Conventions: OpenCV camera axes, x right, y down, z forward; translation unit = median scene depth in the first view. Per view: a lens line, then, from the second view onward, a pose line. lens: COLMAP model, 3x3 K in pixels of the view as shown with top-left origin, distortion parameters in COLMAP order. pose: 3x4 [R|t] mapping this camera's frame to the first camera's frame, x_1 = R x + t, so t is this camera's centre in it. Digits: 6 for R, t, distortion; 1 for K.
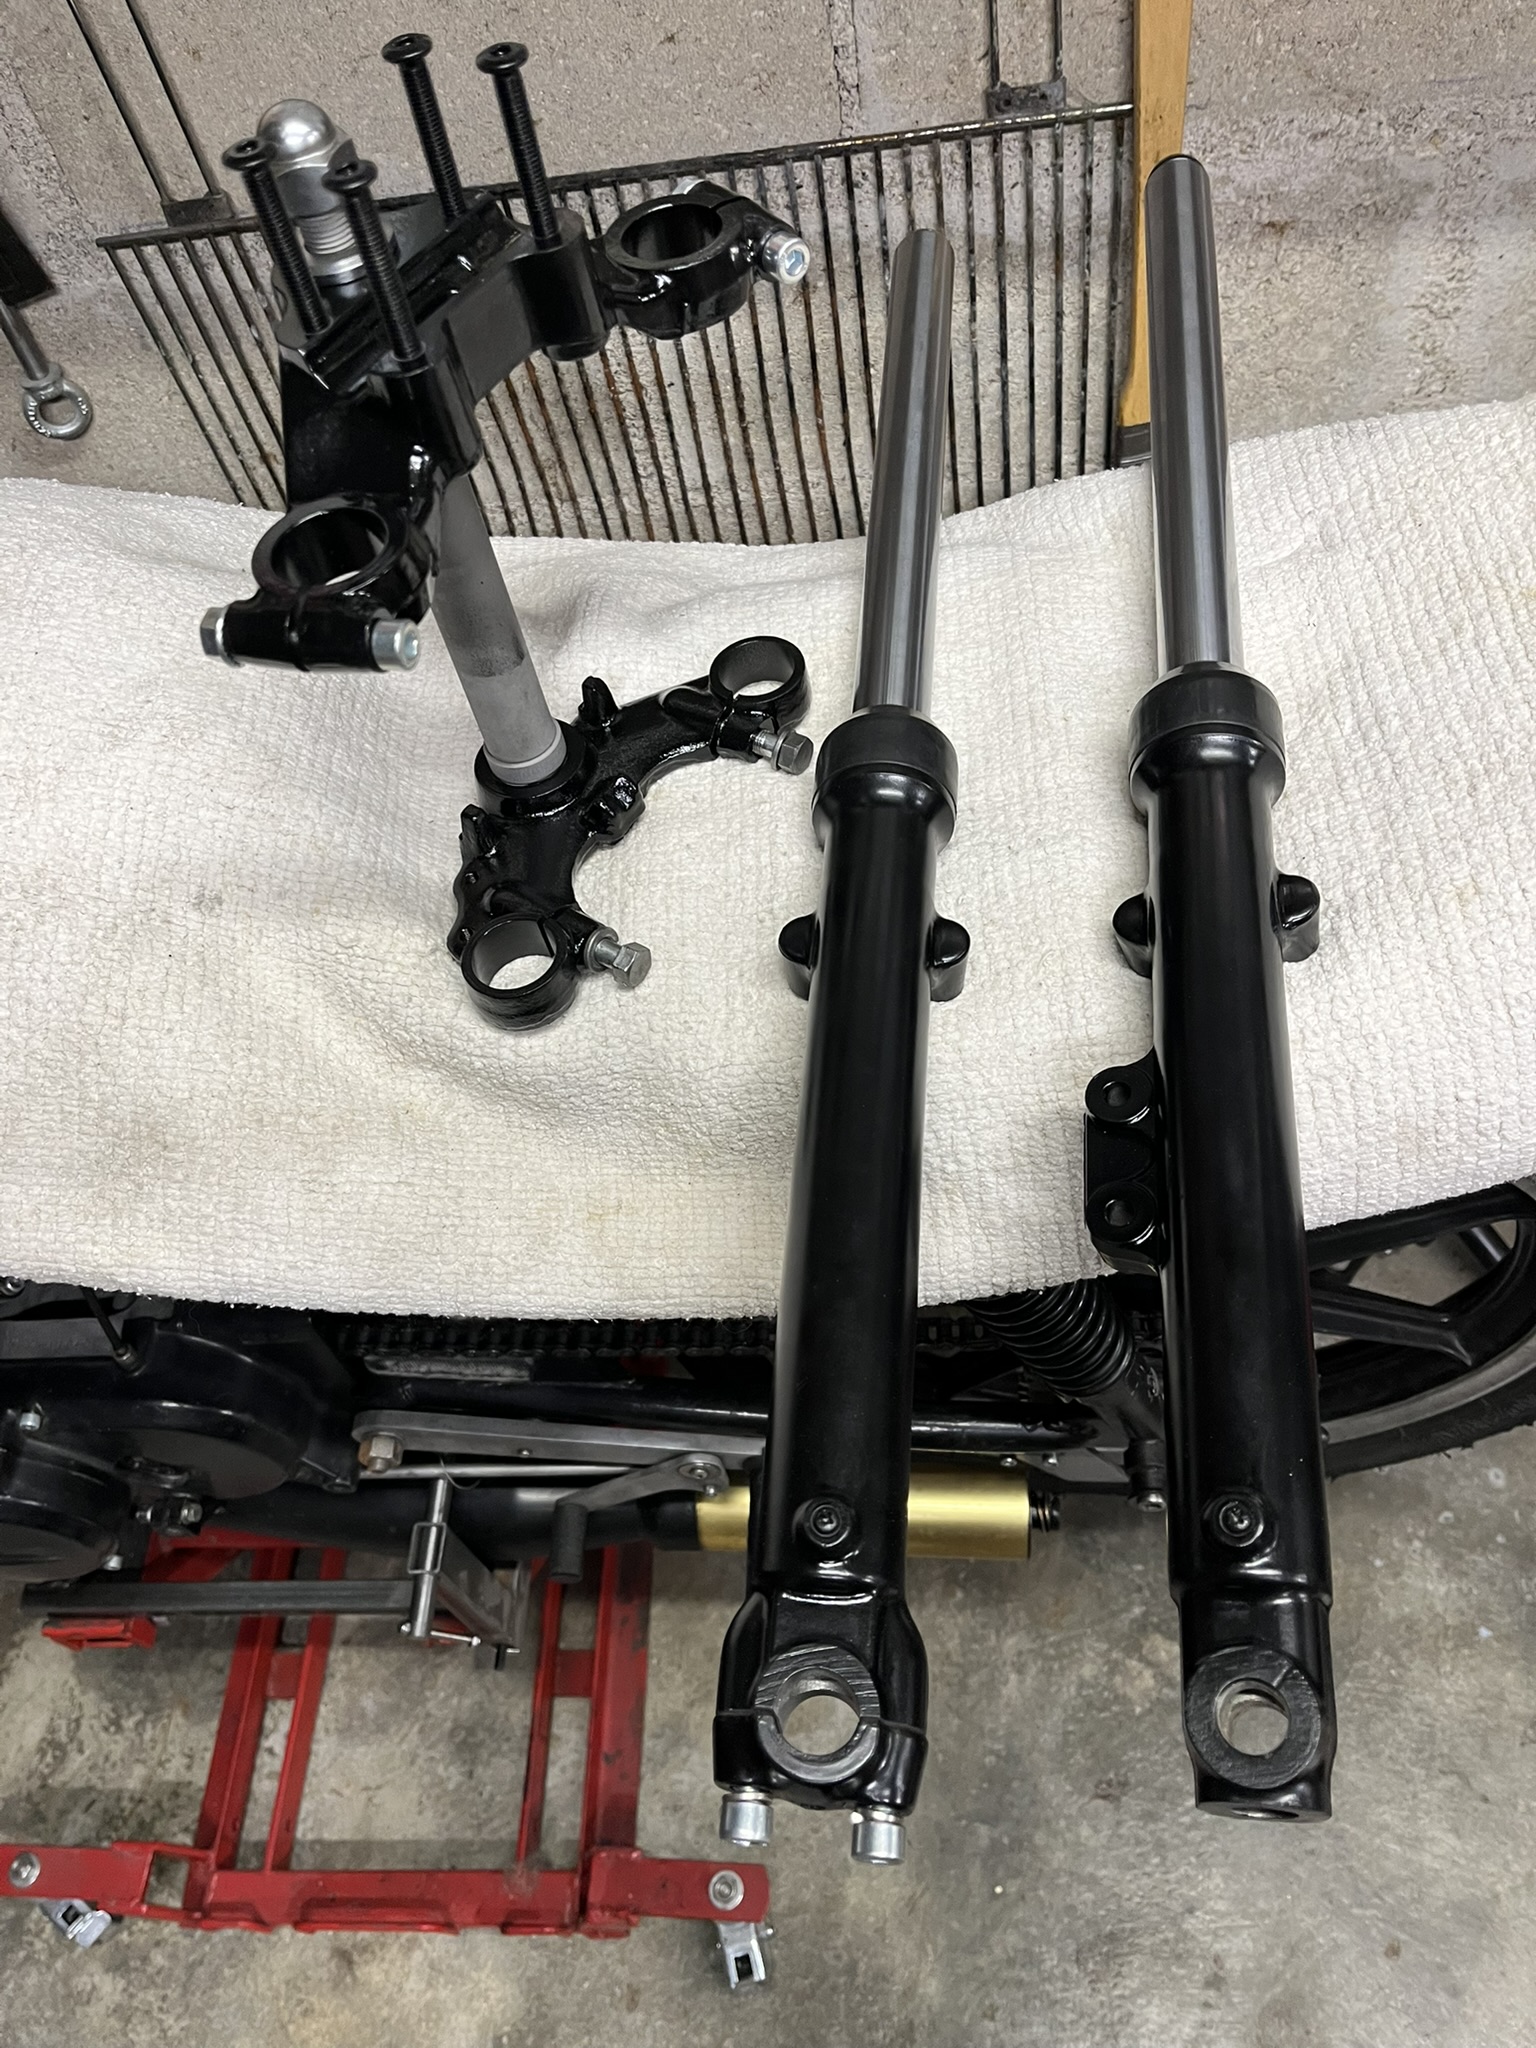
lens RADIAL K [[1615.5, 0, 761.2], [0, 1615.5, 1033.7], [0, 0, 1]] dist [0.095868, -0.162276]
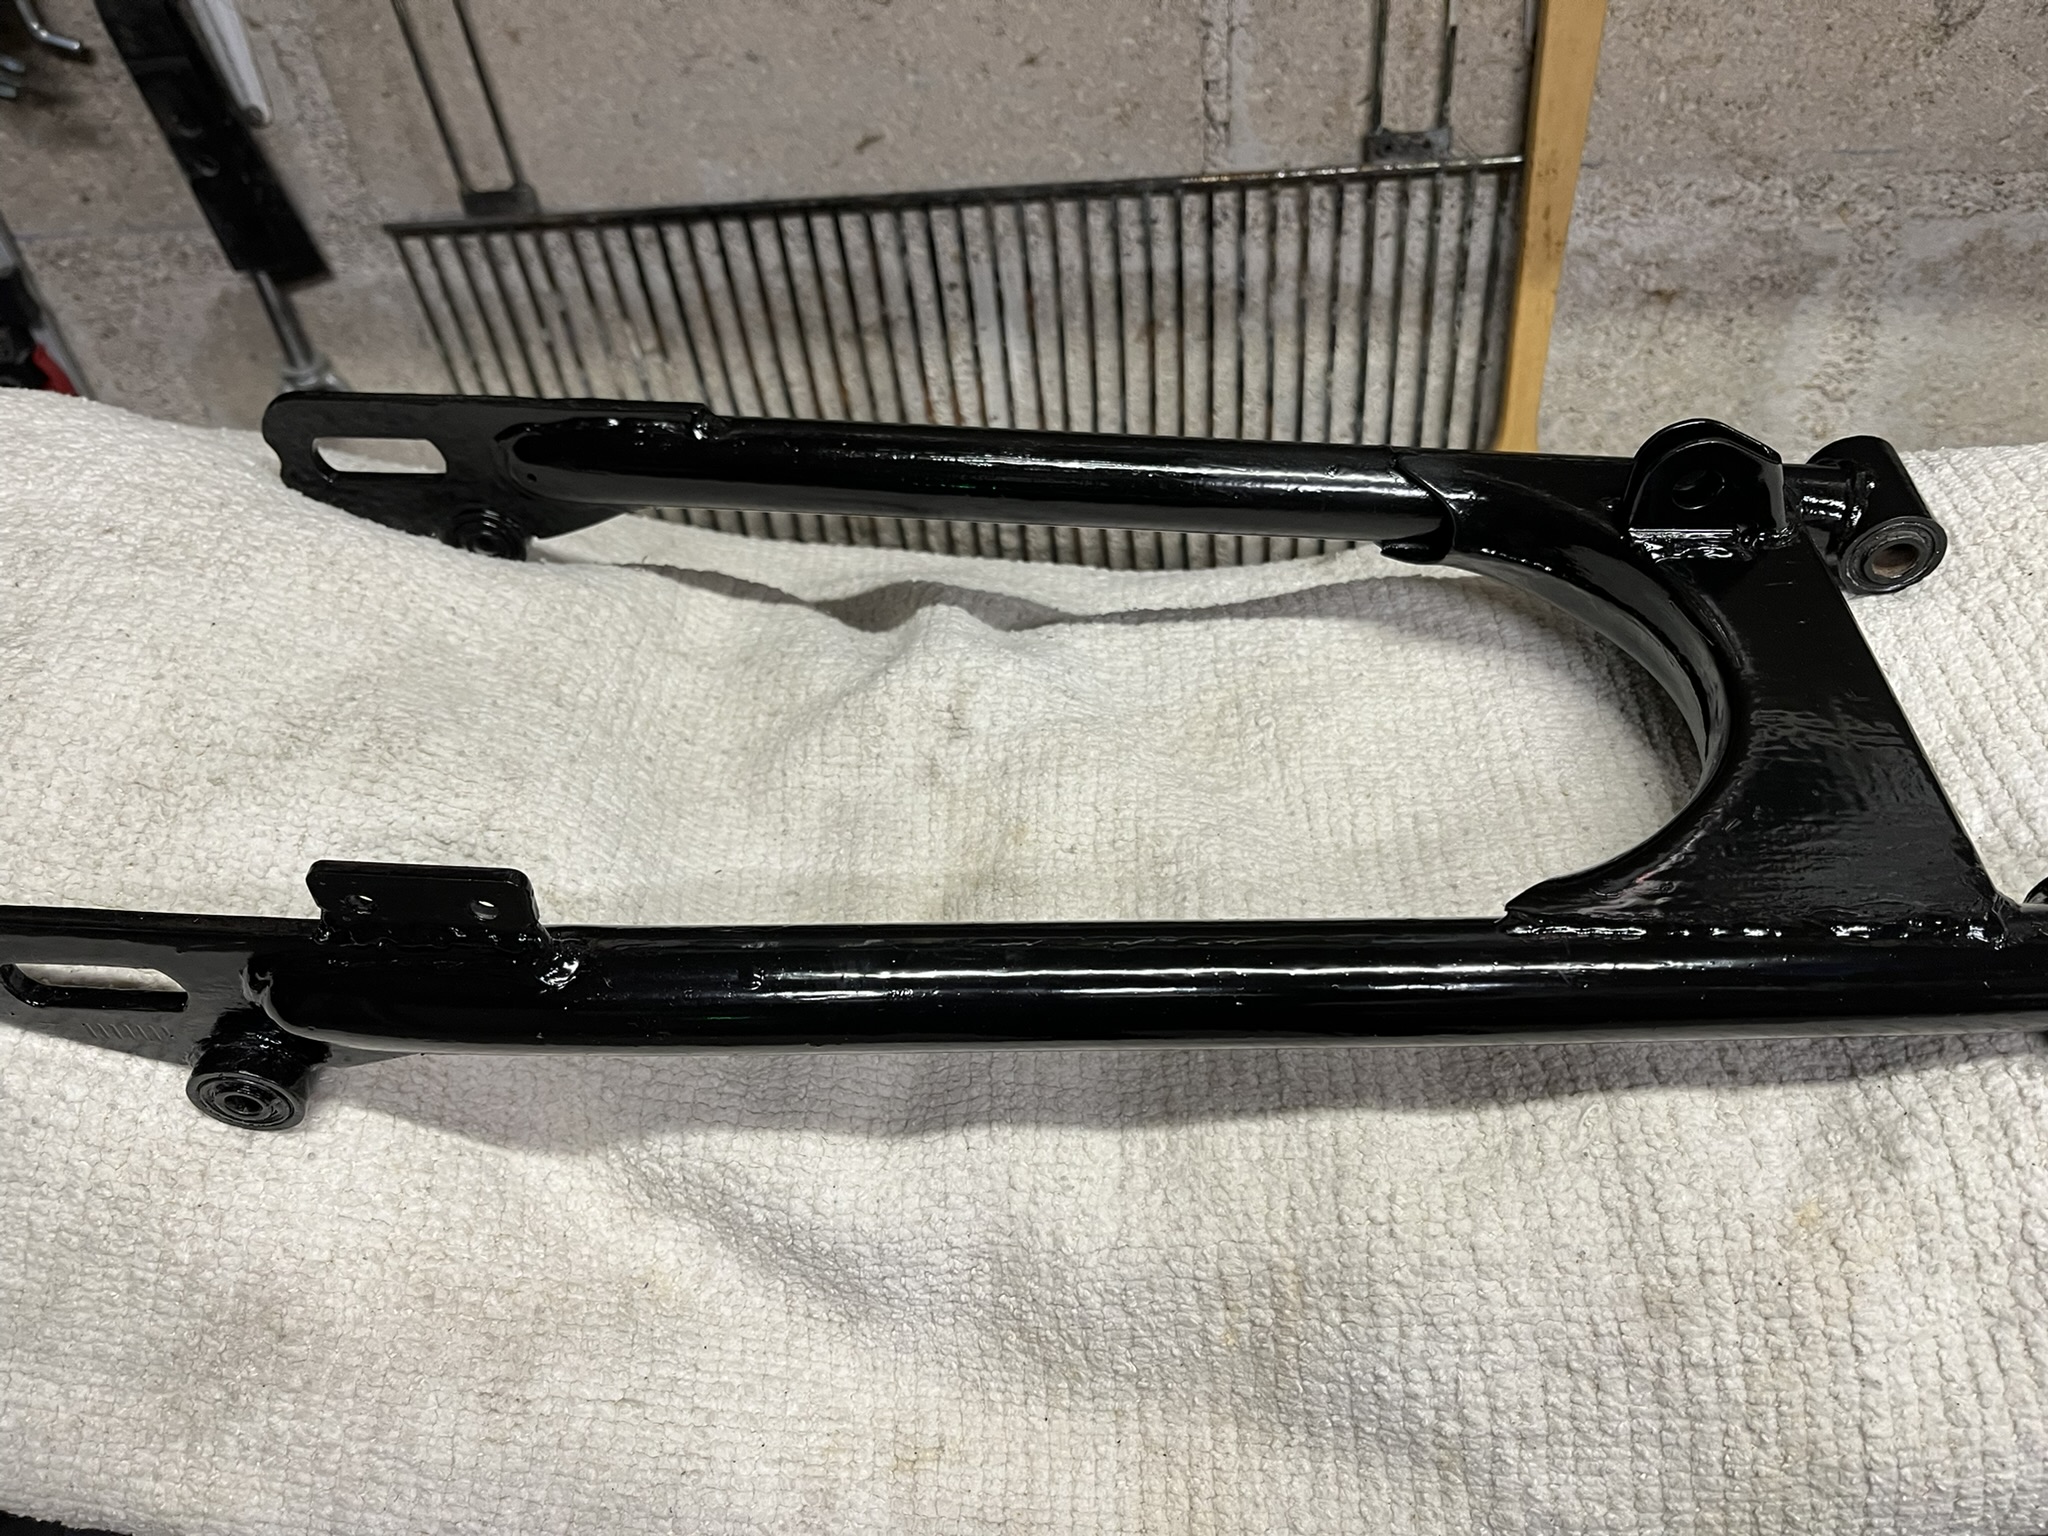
lens RADIAL K [[1558.8, 0, 1024.0], [0, 1558.8, 768.0], [0, 0, 1]] dist [0.059721, -0.084748]
pose [[0.997740, 0.059683, 0.030879, -0.063507], [-0.052014, 0.976866, -0.207430, -0.026218], [-0.042545, 0.205355, 0.977762, 0.204864]]
